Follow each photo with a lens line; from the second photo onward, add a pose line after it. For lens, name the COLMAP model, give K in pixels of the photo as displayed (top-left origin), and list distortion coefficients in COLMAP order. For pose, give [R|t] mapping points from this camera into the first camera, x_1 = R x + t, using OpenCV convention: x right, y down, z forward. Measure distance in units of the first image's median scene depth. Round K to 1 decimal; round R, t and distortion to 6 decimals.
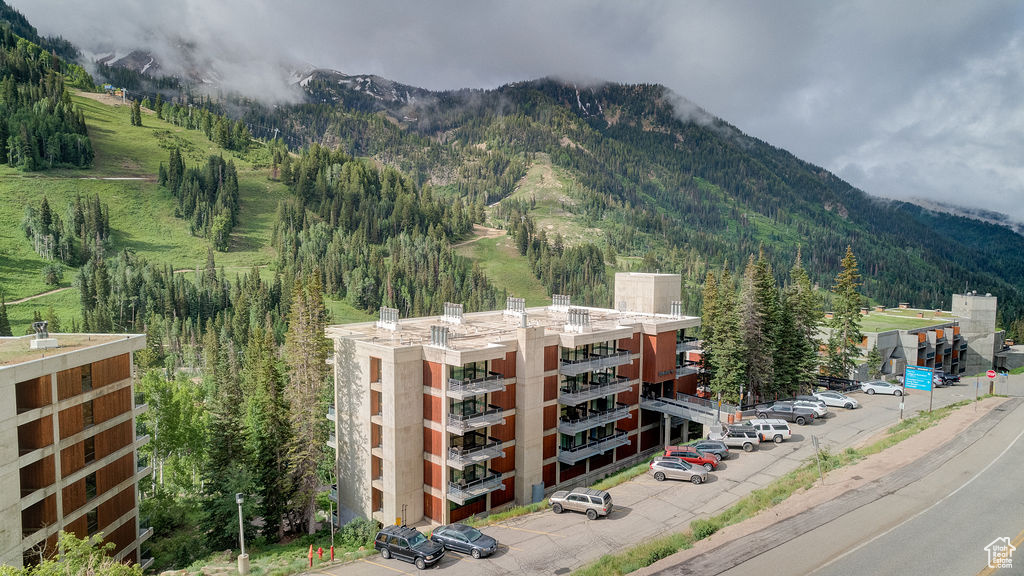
lens RADIAL K [[654.0, 0, 515.9], [0, 654.0, 295.4], [0, 0, 1]] dist [-0.079119, 0.072976]
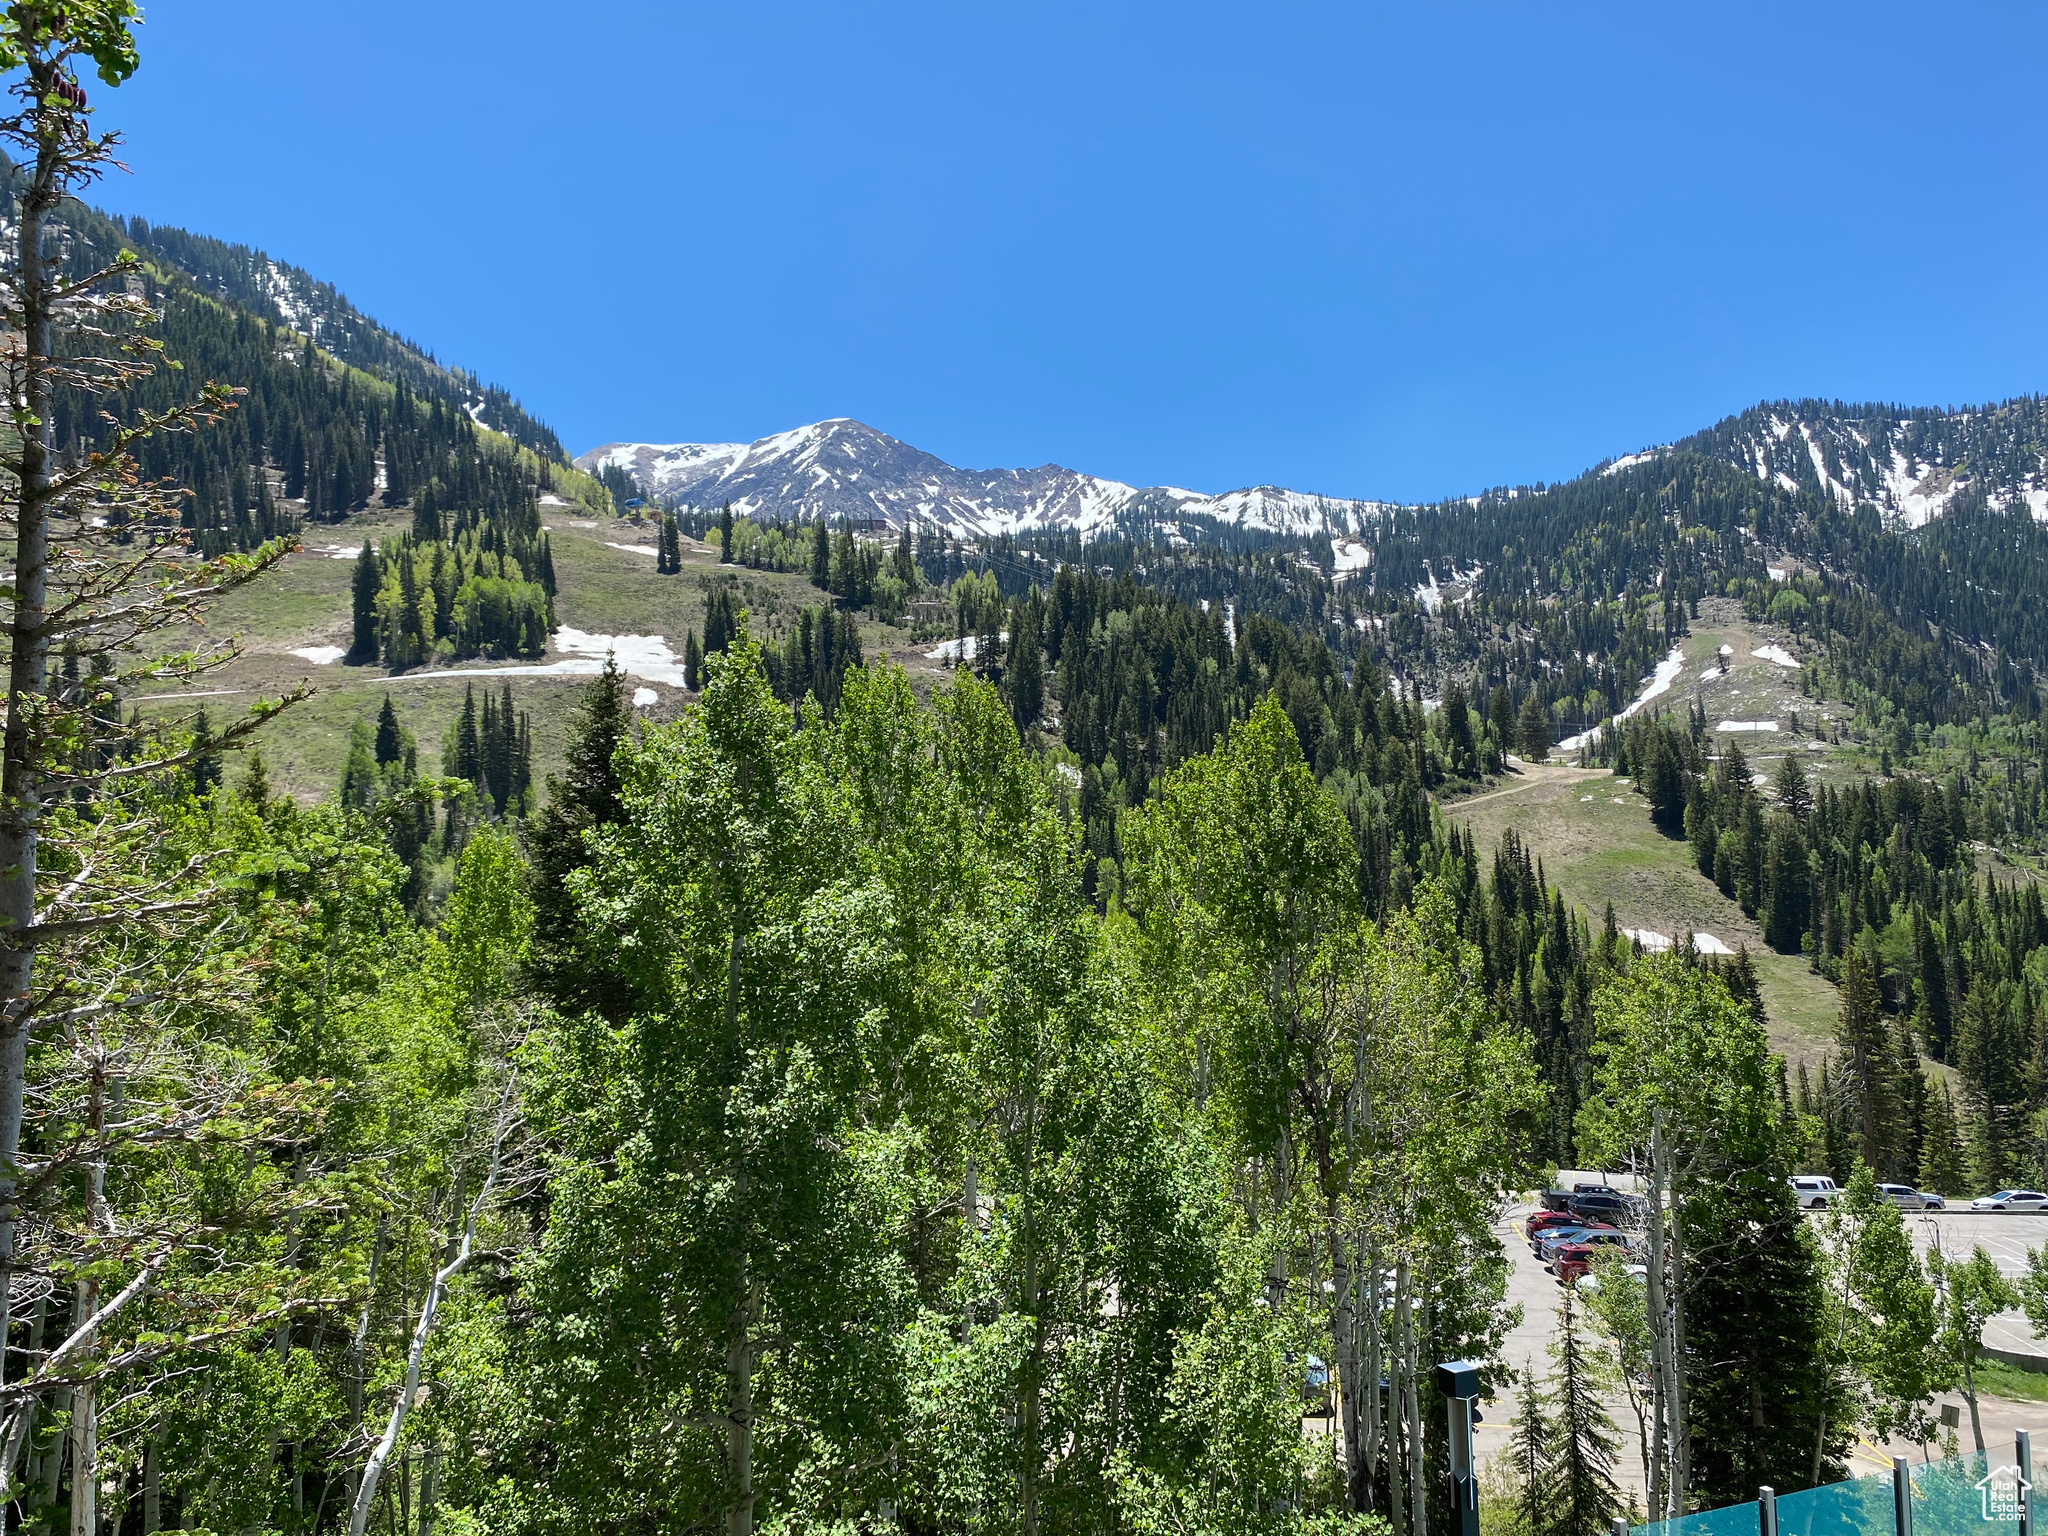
lens RADIAL K [[1562.3, 0, 1024.0], [0, 1562.3, 768.0], [0, 0, 1]] dist [0.006123, 0.003024]
pose [[0.924750, -0.066094, -0.374793, 0.009017], [0.003021, 0.986048, -0.166433, 0.046734], [0.380564, 0.152777, 0.912047, 0.204533]]
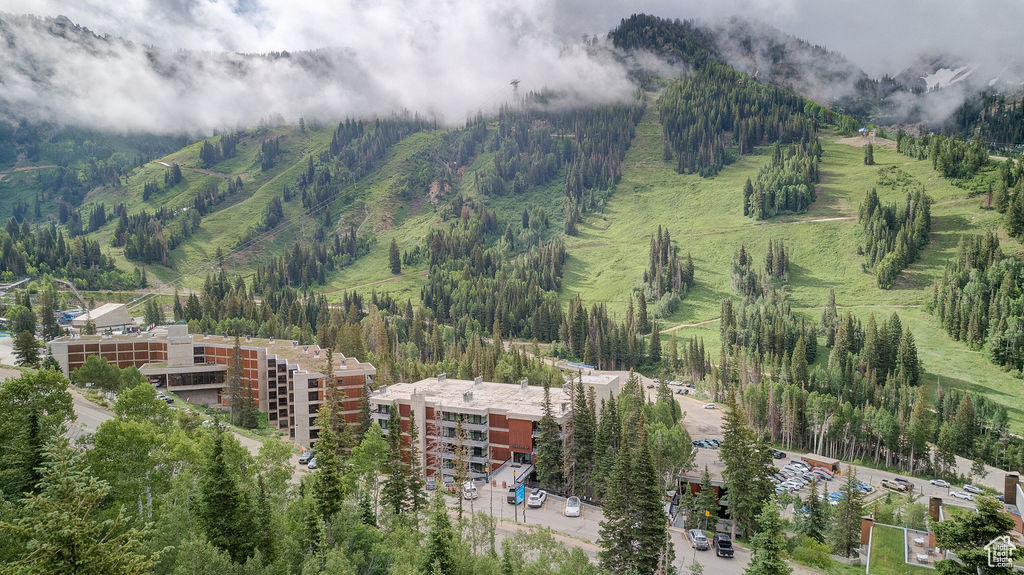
lens RADIAL K [[654.0, 0, 515.9], [0, 654.0, 294.9], [0, 0, 1]] dist [-0.079119, 0.072976]
pose [[0.364230, 0.047540, -0.930095, 0.268412], [-0.063487, 0.997640, 0.026130, -0.044840], [0.929143, 0.049532, 0.366388, 0.072508]]
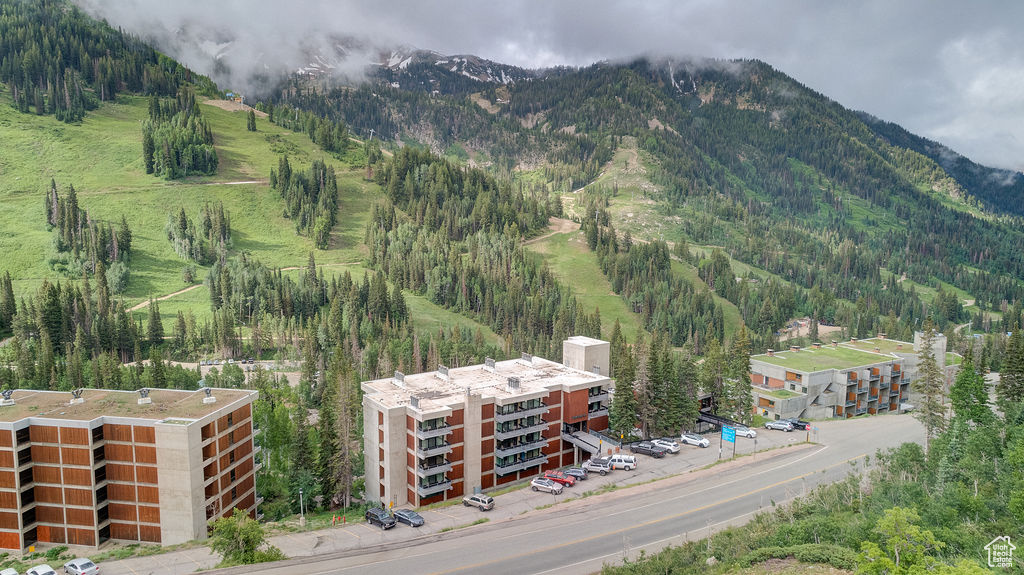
lens RADIAL K [[654.0, 0, 515.9], [0, 654.0, 294.9], [0, 0, 1]] dist [-0.079119, 0.072976]
pose [[0.989121, 0.019753, -0.145770, 0.050706], [-0.013736, 0.999016, 0.042166, -0.038242], [0.146460, -0.039705, 0.988419, -0.086637]]
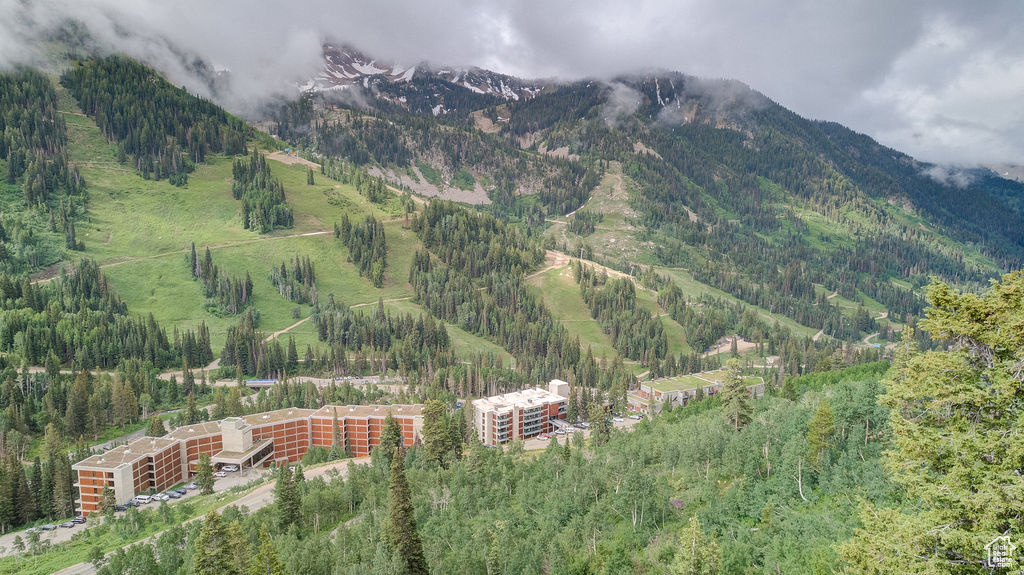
lens RADIAL K [[654.0, 0, 515.9], [0, 654.0, 294.9], [0, 0, 1]] dist [-0.079119, 0.072976]
pose [[0.989873, 0.020659, -0.140444, 0.090462], [-0.012370, 0.998143, 0.059639, -0.140532], [0.141415, -0.057297, 0.988291, -0.489247]]
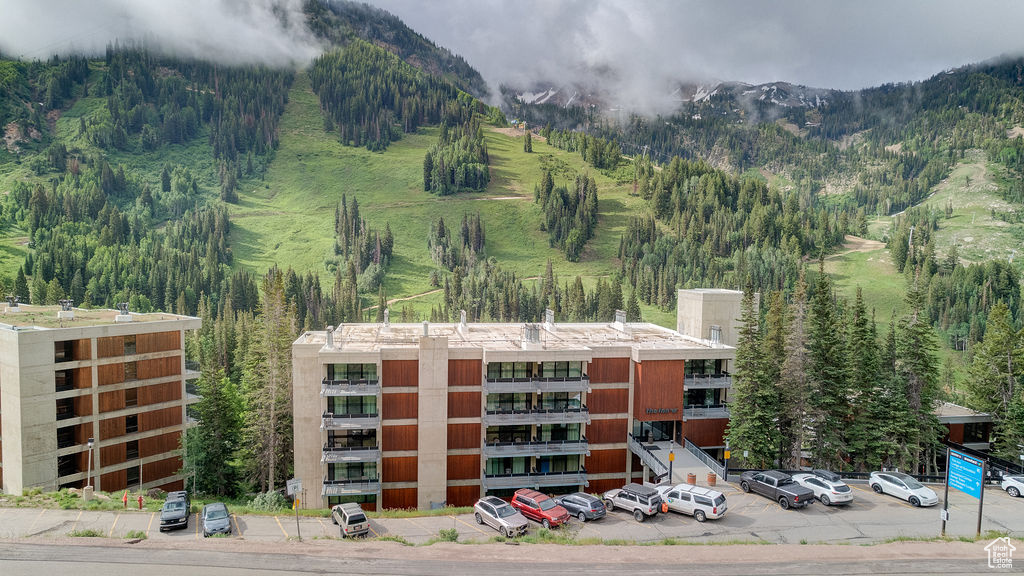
lens RADIAL K [[654.0, 0, 515.9], [0, 654.0, 295.4], [0, 0, 1]] dist [-0.079119, 0.072976]
pose [[0.820655, 0.042616, -0.569833, 0.090603], [-0.054286, 0.998519, -0.003506, -0.002046], [0.568840, 0.033811, 0.821753, 0.037762]]
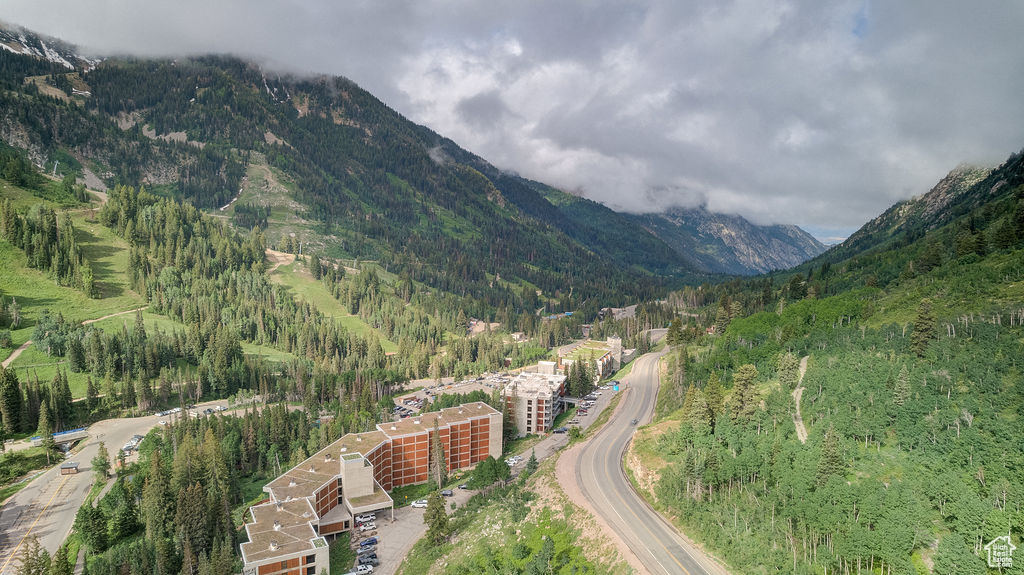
lens RADIAL K [[654.0, 0, 515.9], [0, 654.0, 294.9], [0, 0, 1]] dist [-0.079119, 0.072976]
pose [[0.868838, -0.052691, 0.492284, -0.339964], [0.021896, 0.997437, 0.068114, -0.130688], [-0.494612, -0.048401, 0.867765, -0.402255]]
